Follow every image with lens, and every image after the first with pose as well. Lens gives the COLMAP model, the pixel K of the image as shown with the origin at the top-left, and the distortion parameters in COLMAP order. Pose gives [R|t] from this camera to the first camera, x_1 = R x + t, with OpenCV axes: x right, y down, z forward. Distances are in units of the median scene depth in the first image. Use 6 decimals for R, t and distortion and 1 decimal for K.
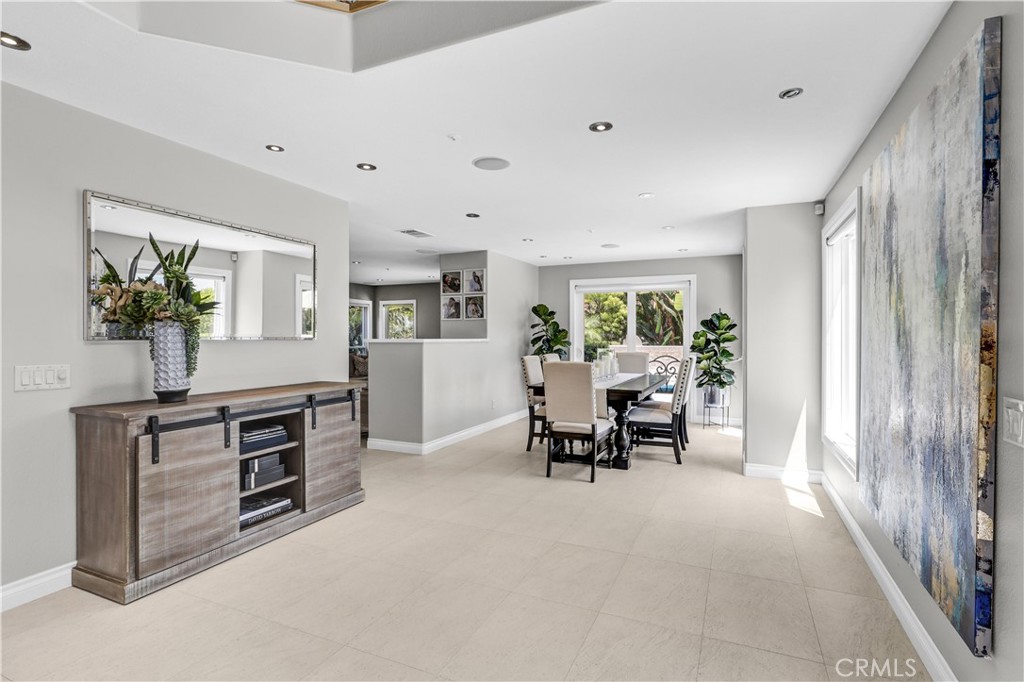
lens RADIAL K [[535.2, 0, 512.0], [0, 535.2, 341.0], [0, 0, 1]] dist [-0.000678, -0.000506]
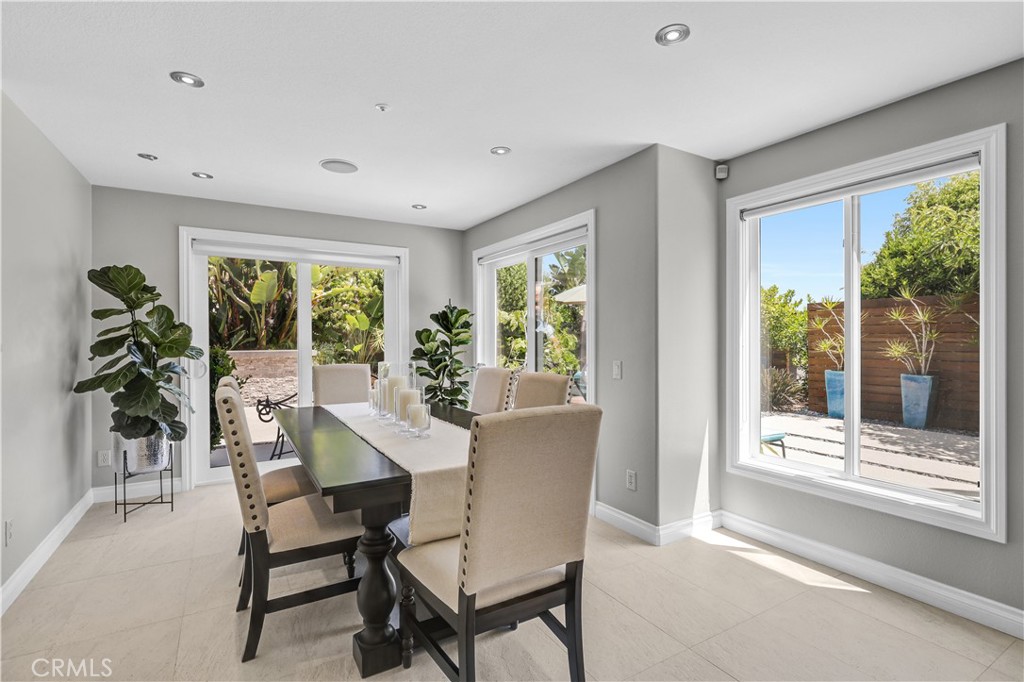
lens RADIAL K [[488.8, 0, 512.0], [0, 488.8, 341.0], [0, 0, 1]] dist [-0.001968, -0.000263]
pose [[0.559119, -0.005671, 0.829068, -0.103405], [0.008101, 0.999966, 0.001377, -0.003292], [-0.829048, 0.005946, 0.559146, 0.497492]]
